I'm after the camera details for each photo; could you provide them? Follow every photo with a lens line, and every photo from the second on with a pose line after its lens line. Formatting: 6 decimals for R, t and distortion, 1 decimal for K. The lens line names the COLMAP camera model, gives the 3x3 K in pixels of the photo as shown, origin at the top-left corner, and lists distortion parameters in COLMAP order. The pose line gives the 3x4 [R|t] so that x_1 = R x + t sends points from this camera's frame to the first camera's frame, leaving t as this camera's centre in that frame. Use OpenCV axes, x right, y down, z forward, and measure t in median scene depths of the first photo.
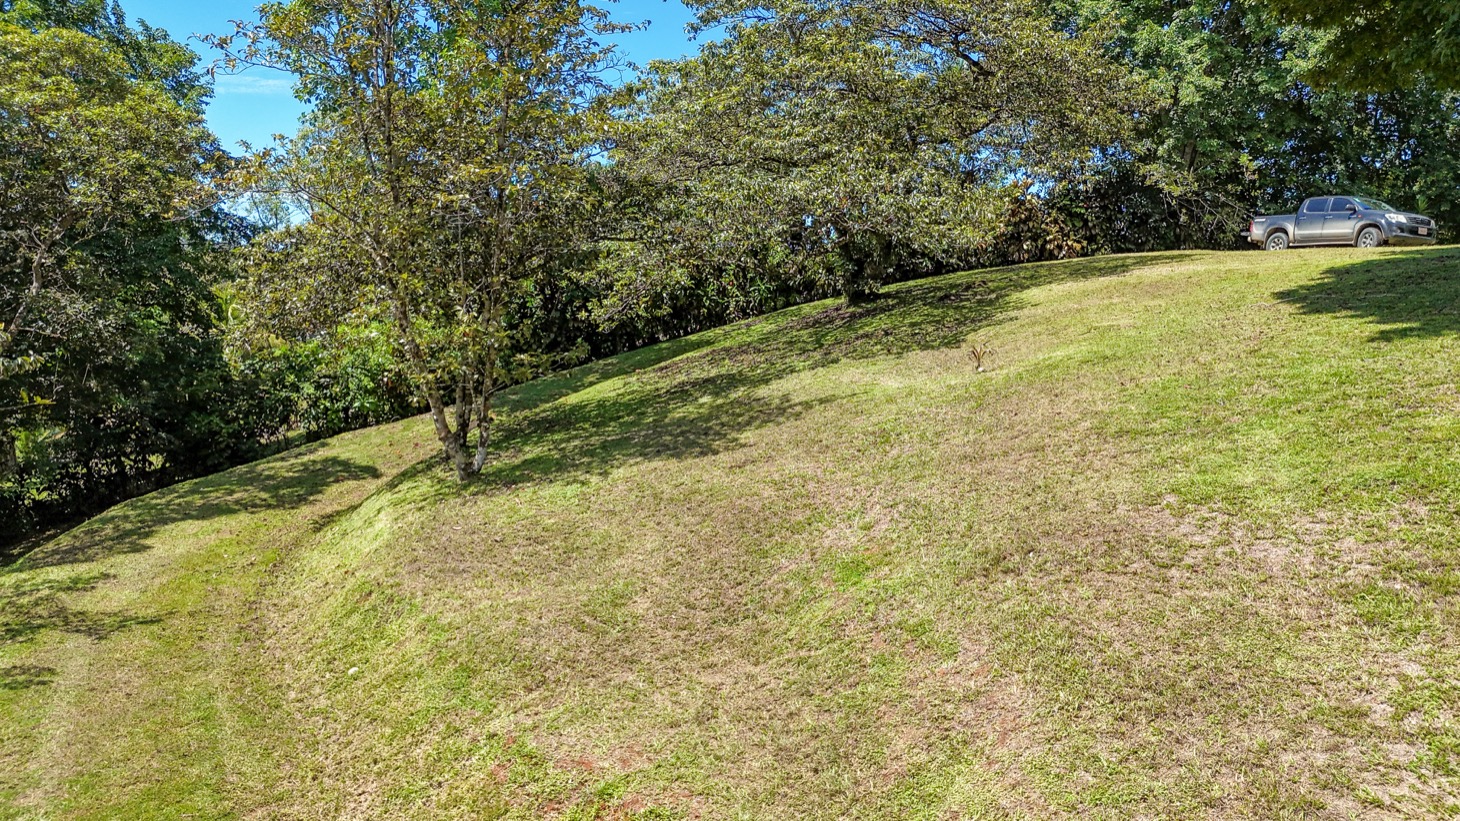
lens RADIAL K [[1077.7, 0, 730.0], [0, 1077.7, 410.5], [0, 0, 1]] dist [0.092141, -0.103635]
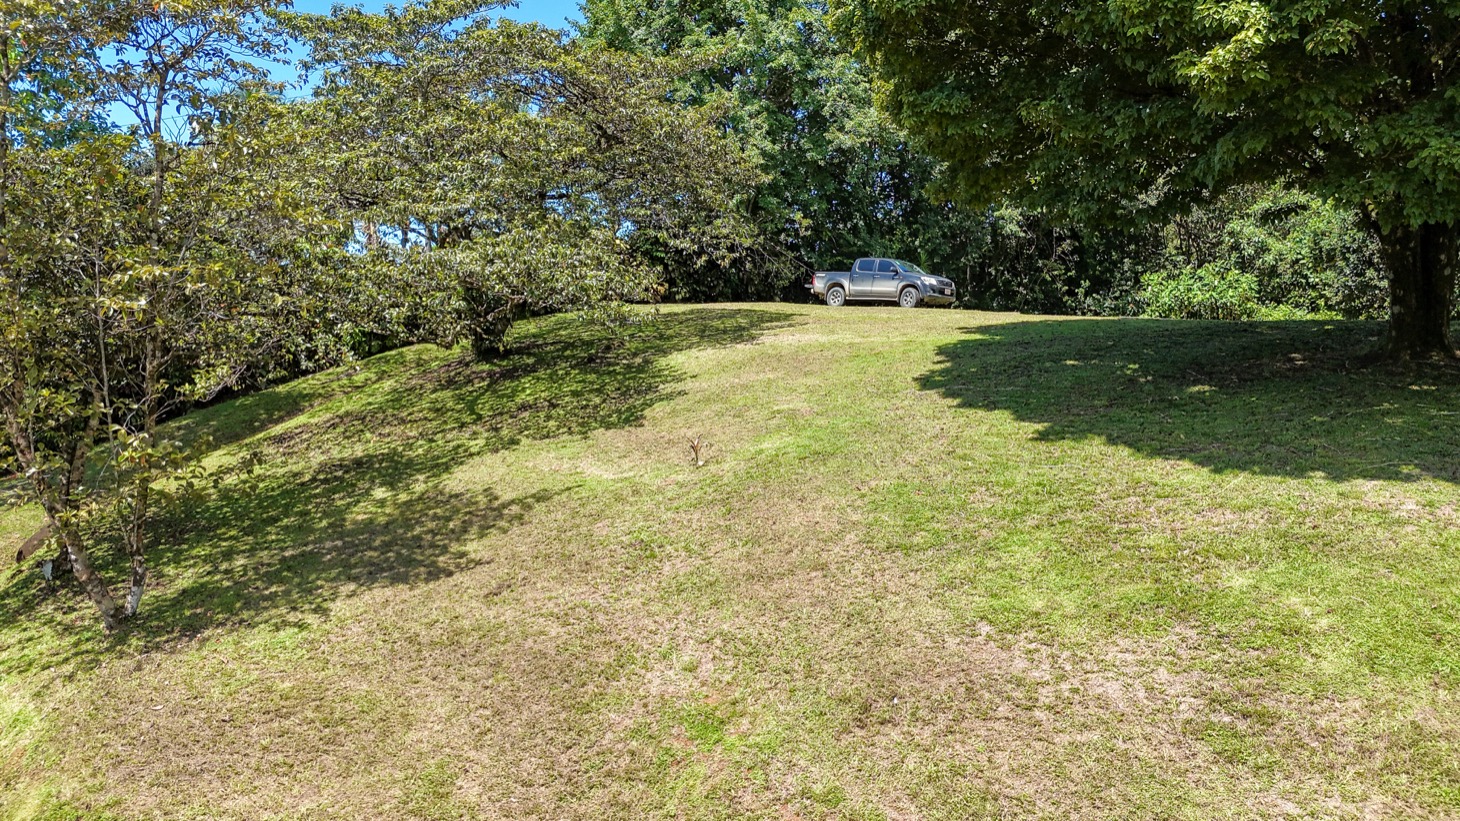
lens RADIAL K [[1077.7, 0, 730.0], [0, 1077.7, 410.5], [0, 0, 1]] dist [0.092141, -0.103635]
pose [[0.905870, -0.035500, 0.422065, -0.093001], [0.036439, 0.999319, 0.005844, -0.049142], [-0.421985, 0.010086, 0.906547, 0.026046]]
